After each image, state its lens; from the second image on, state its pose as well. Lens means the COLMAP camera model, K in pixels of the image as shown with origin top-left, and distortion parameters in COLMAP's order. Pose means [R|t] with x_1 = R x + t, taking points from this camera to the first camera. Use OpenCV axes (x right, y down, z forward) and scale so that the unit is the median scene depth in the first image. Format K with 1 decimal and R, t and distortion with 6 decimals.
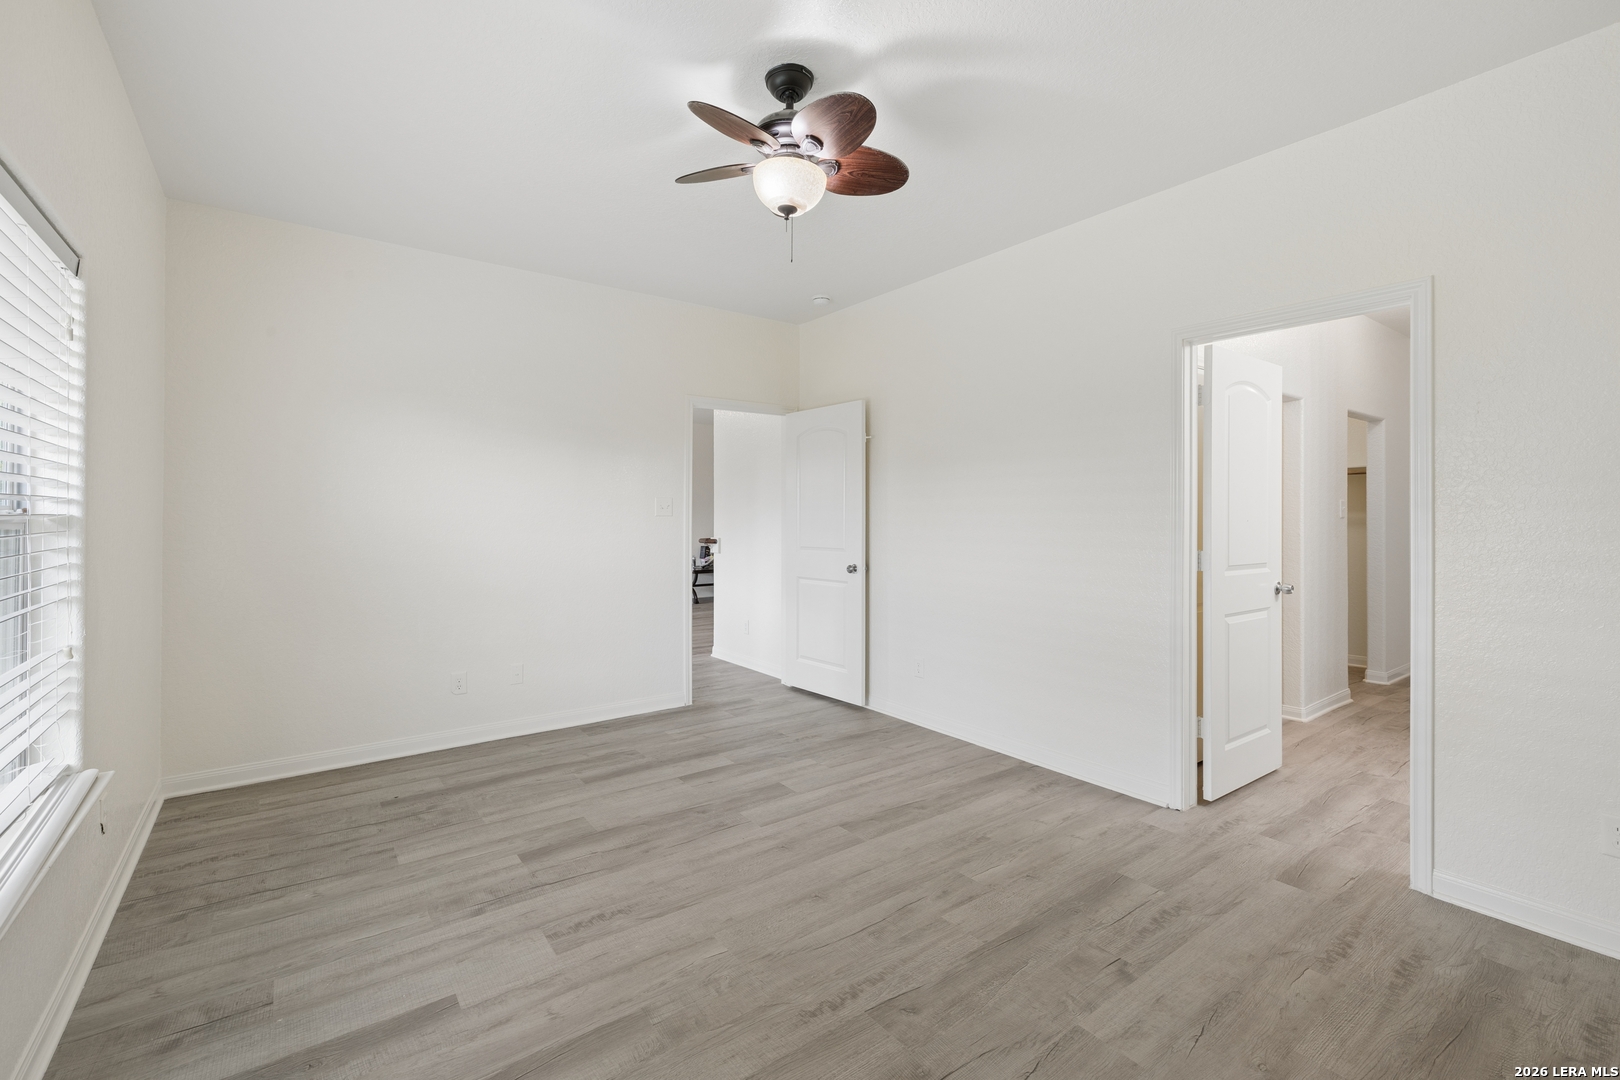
lens RADIAL K [[698.1, 0, 810.6], [0, 698.1, 525.9], [0, 0, 1]] dist [0.002181, -0.000135]
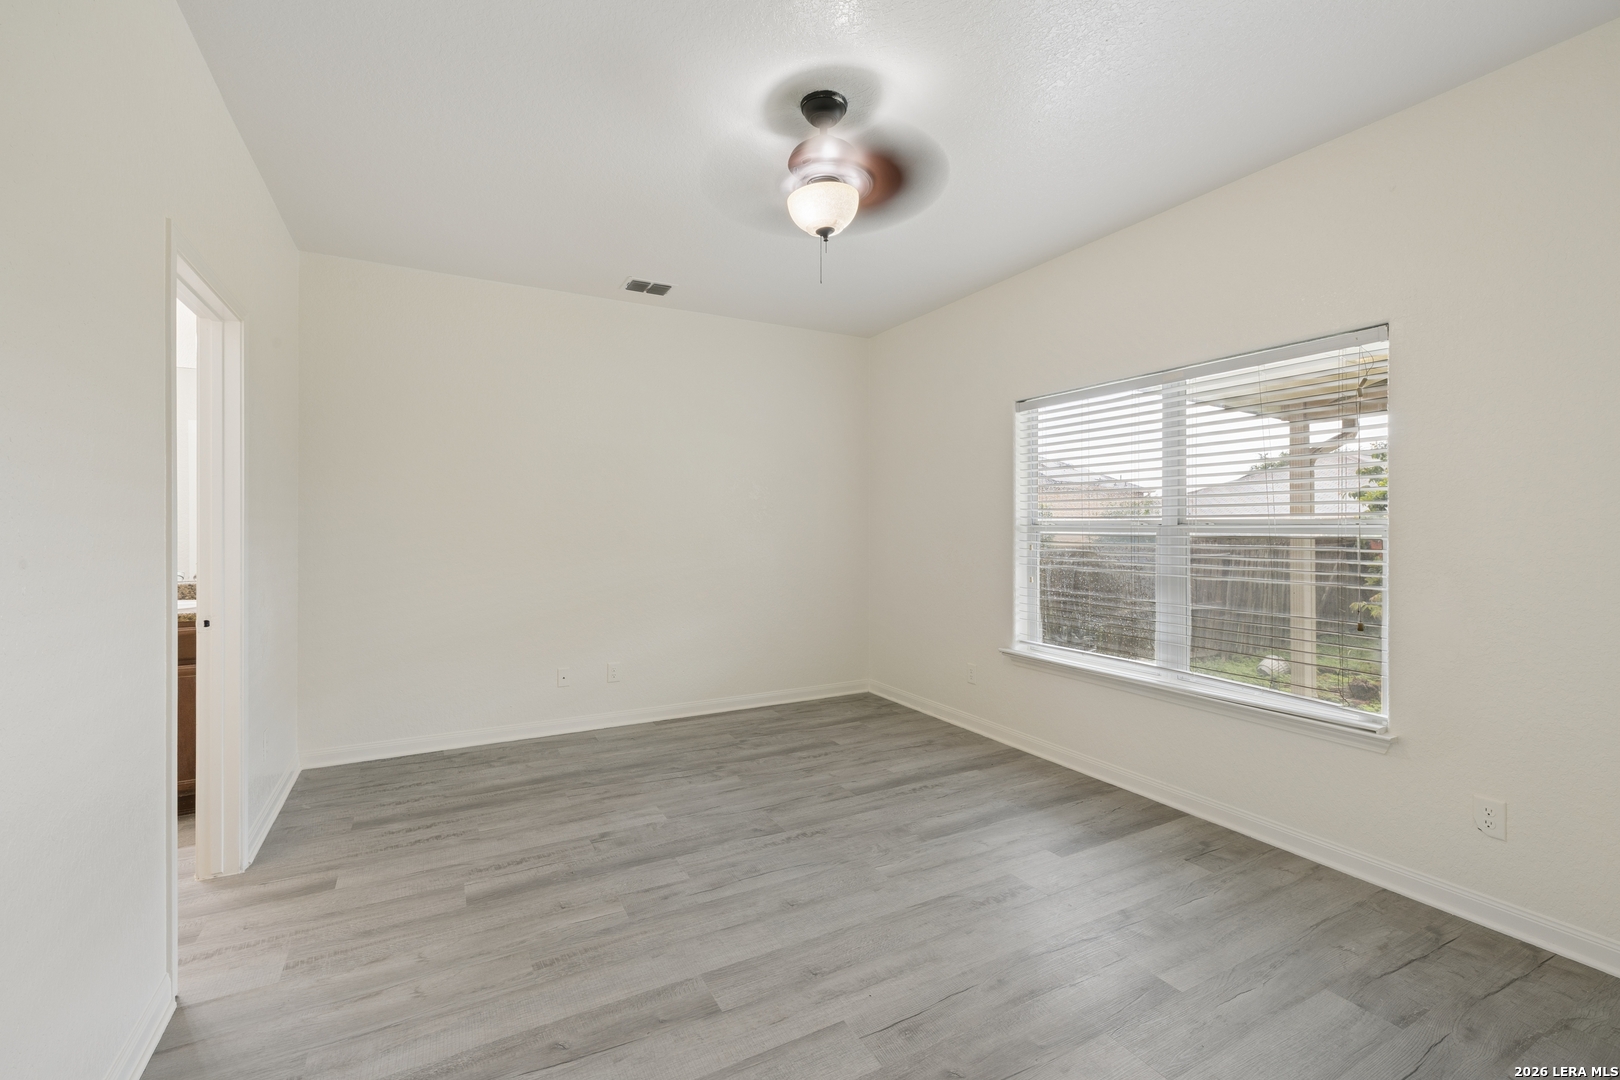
lens RADIAL K [[698.1, 0, 809.0], [0, 698.1, 528.8], [0, 0, 1]] dist [0.002181, -0.000135]
pose [[-0.989569, 0.000019, 0.144059, -0.169855], [0.002947, 0.999793, 0.020114, -0.030578], [-0.144029, 0.020329, -0.989365, 2.099848]]
